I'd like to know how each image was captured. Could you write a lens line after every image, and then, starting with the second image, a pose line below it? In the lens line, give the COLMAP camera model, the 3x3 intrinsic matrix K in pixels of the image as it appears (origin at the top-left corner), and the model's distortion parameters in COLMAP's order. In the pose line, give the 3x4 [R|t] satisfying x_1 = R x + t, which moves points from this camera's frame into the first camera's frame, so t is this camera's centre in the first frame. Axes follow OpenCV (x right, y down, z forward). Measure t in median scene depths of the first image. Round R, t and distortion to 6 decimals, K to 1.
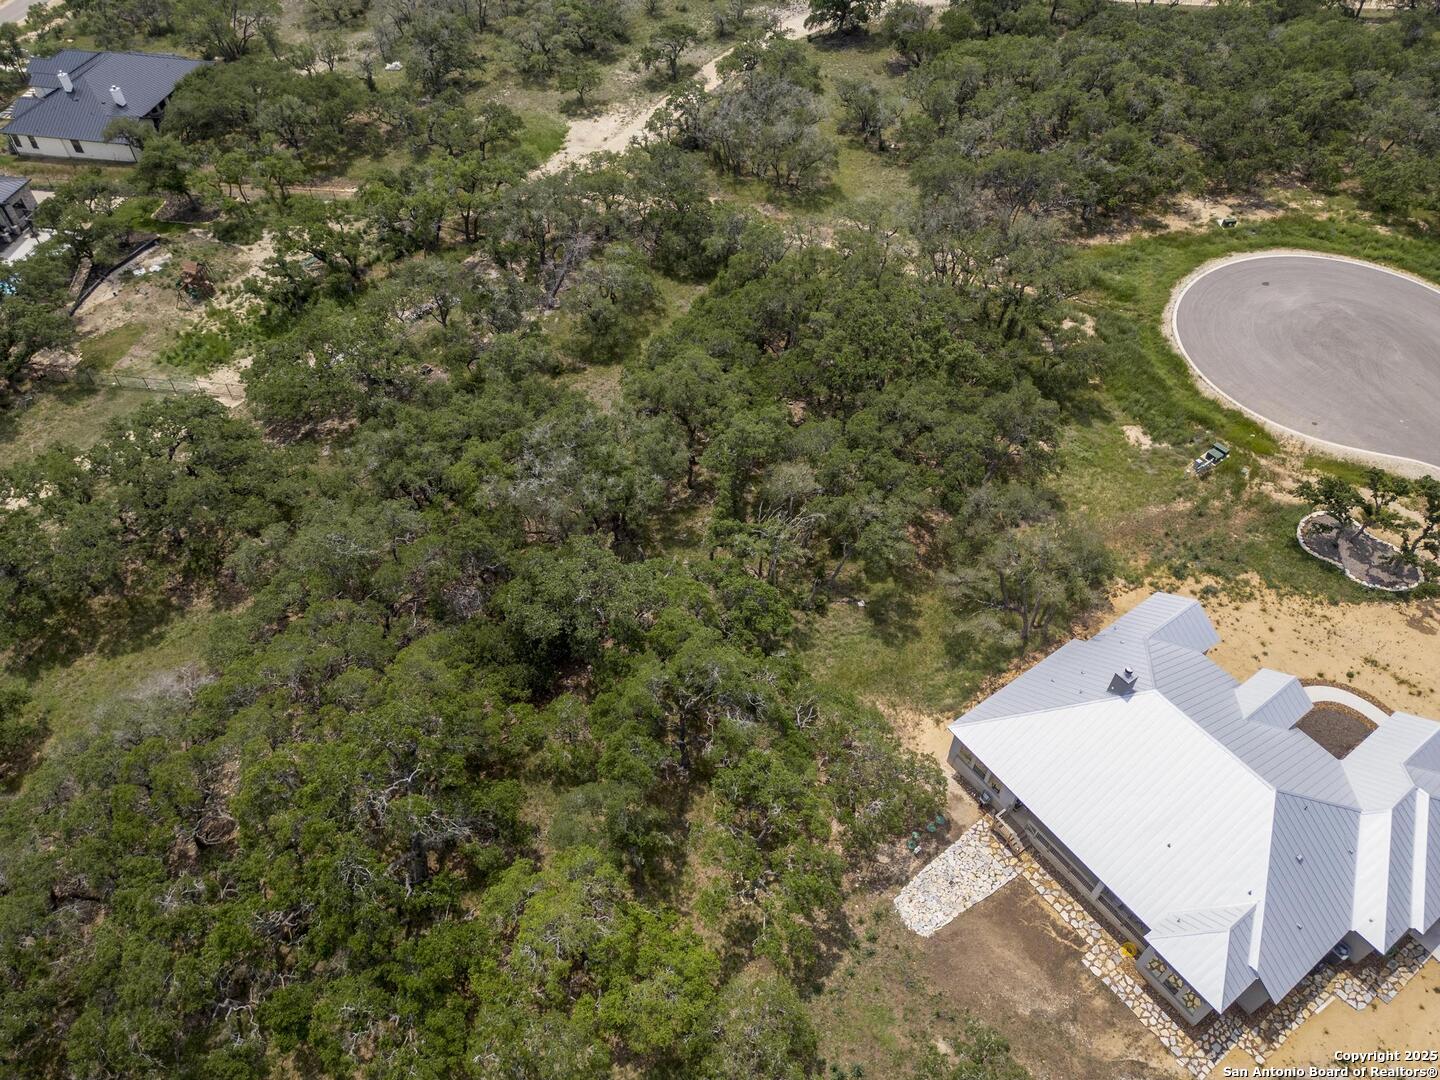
lens RADIAL K [[1008.3, 0, 721.8], [0, 1008.3, 538.5], [0, 0, 1]] dist [0.071080, -0.065043]
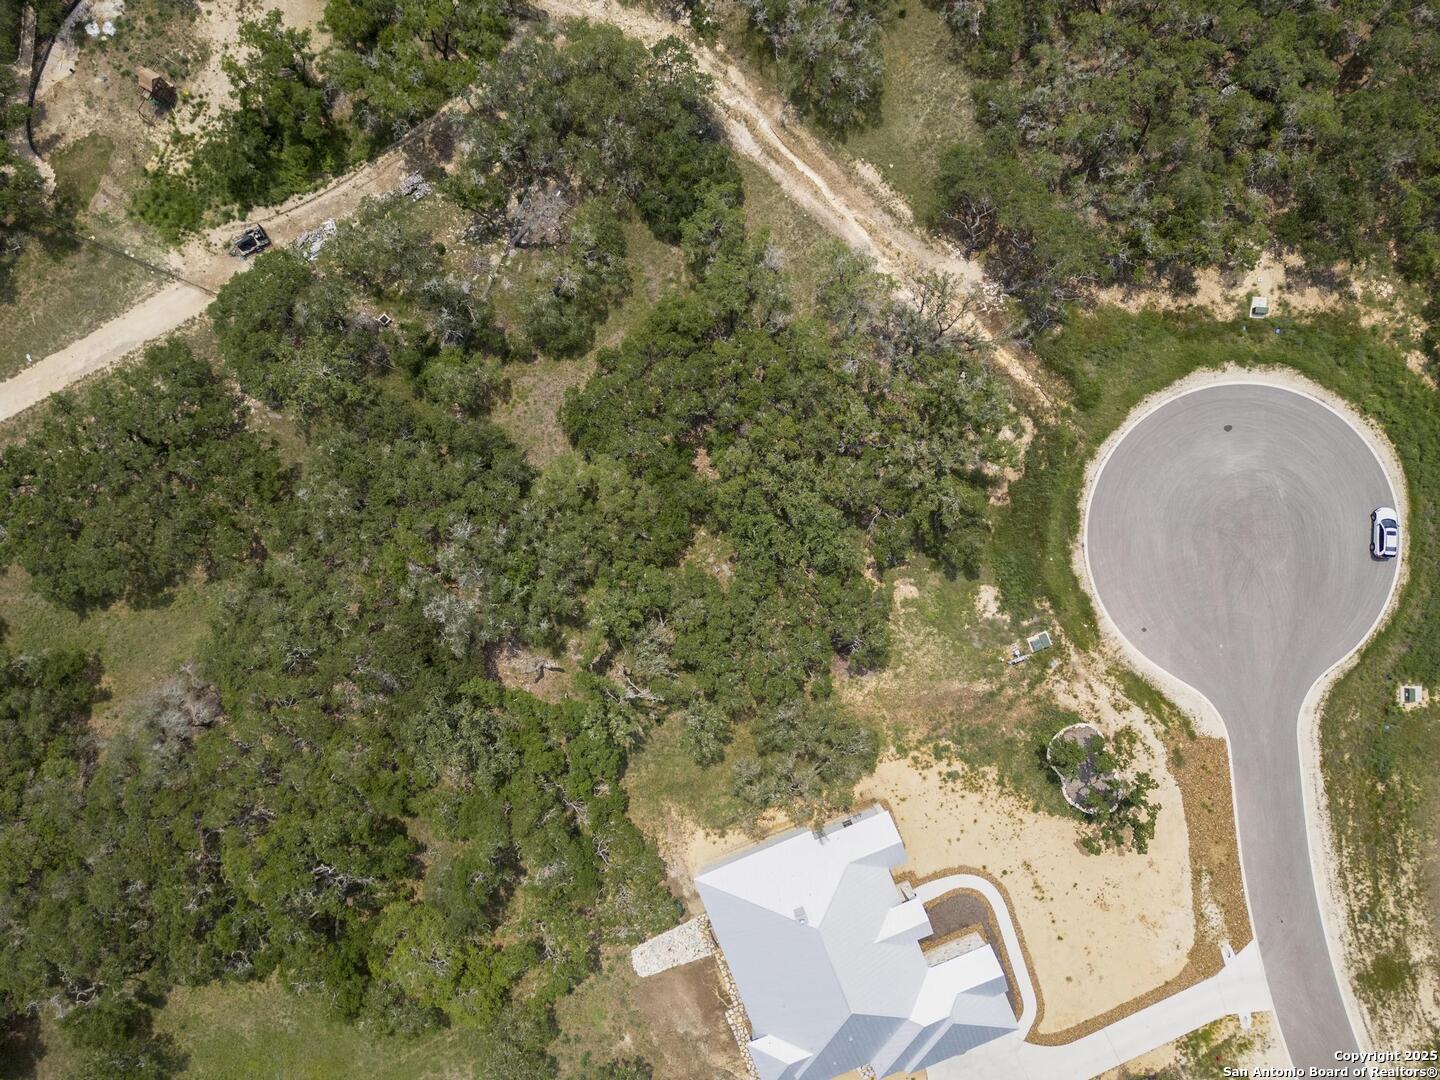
lens RADIAL K [[1008.3, 0, 721.8], [0, 1008.3, 538.5], [0, 0, 1]] dist [0.071080, -0.065043]
pose [[0.970908, 0.239387, 0.005582, 0.110576], [-0.183456, 0.728677, 0.659828, -0.951191], [0.153887, -0.641657, 0.751396, 0.173110]]
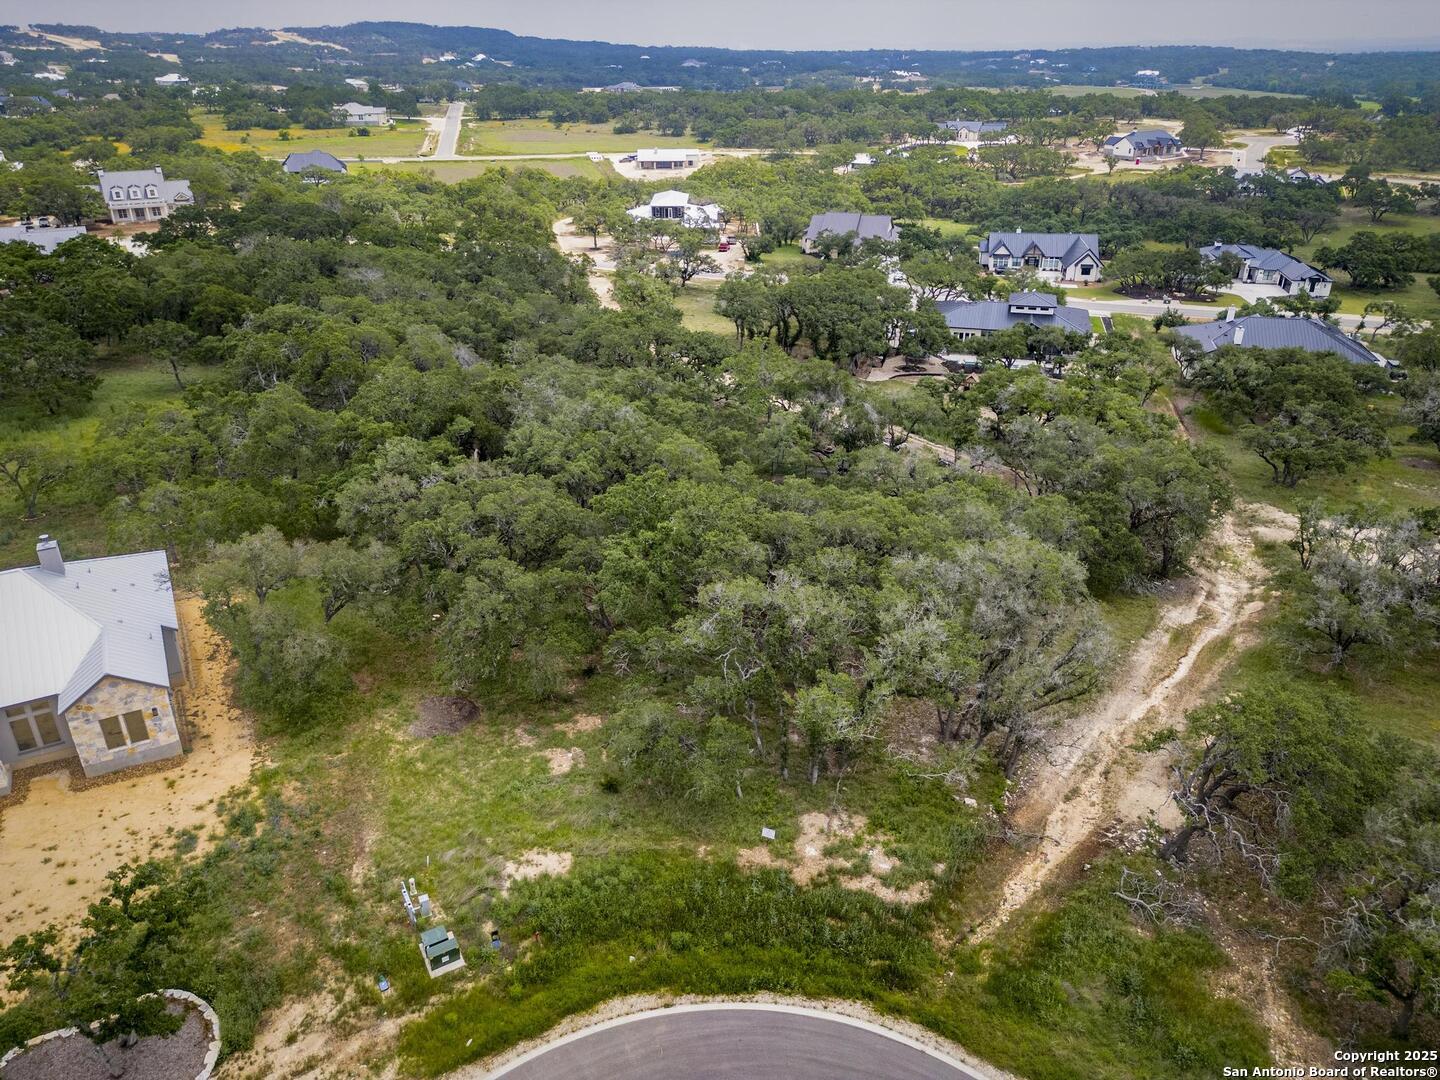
lens RADIAL K [[1017.6, 0, 723.8], [0, 1017.6, 534.6], [0, 0, 1]] dist [0.055557, -0.055637]
pose [[-0.110857, 0.429440, -0.896266, 0.926470], [-0.737915, 0.568525, 0.363676, -0.541357], [0.665727, 0.701684, 0.253866, 0.906039]]
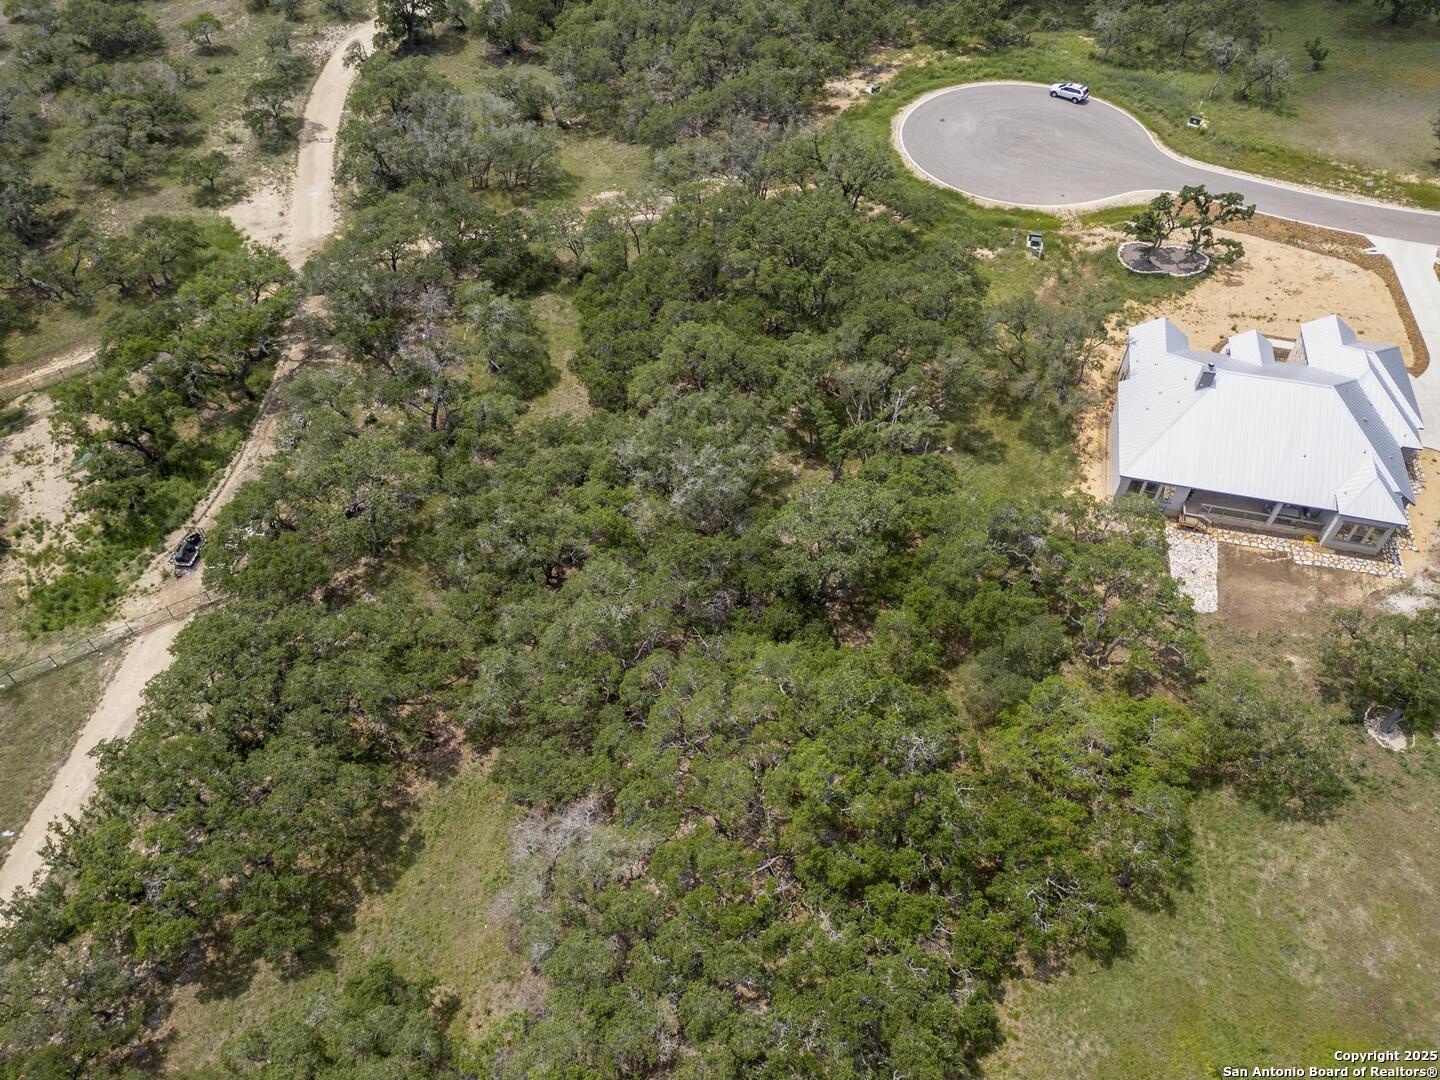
lens RADIAL K [[1008.3, 0, 721.8], [0, 1008.3, 538.5], [0, 0, 1]] dist [0.071080, -0.065043]
pose [[0.765298, -0.478659, 0.430355, -0.600139], [0.477075, 0.870635, 0.119977, -0.107730], [-0.432110, 0.113494, 0.894651, 0.078631]]
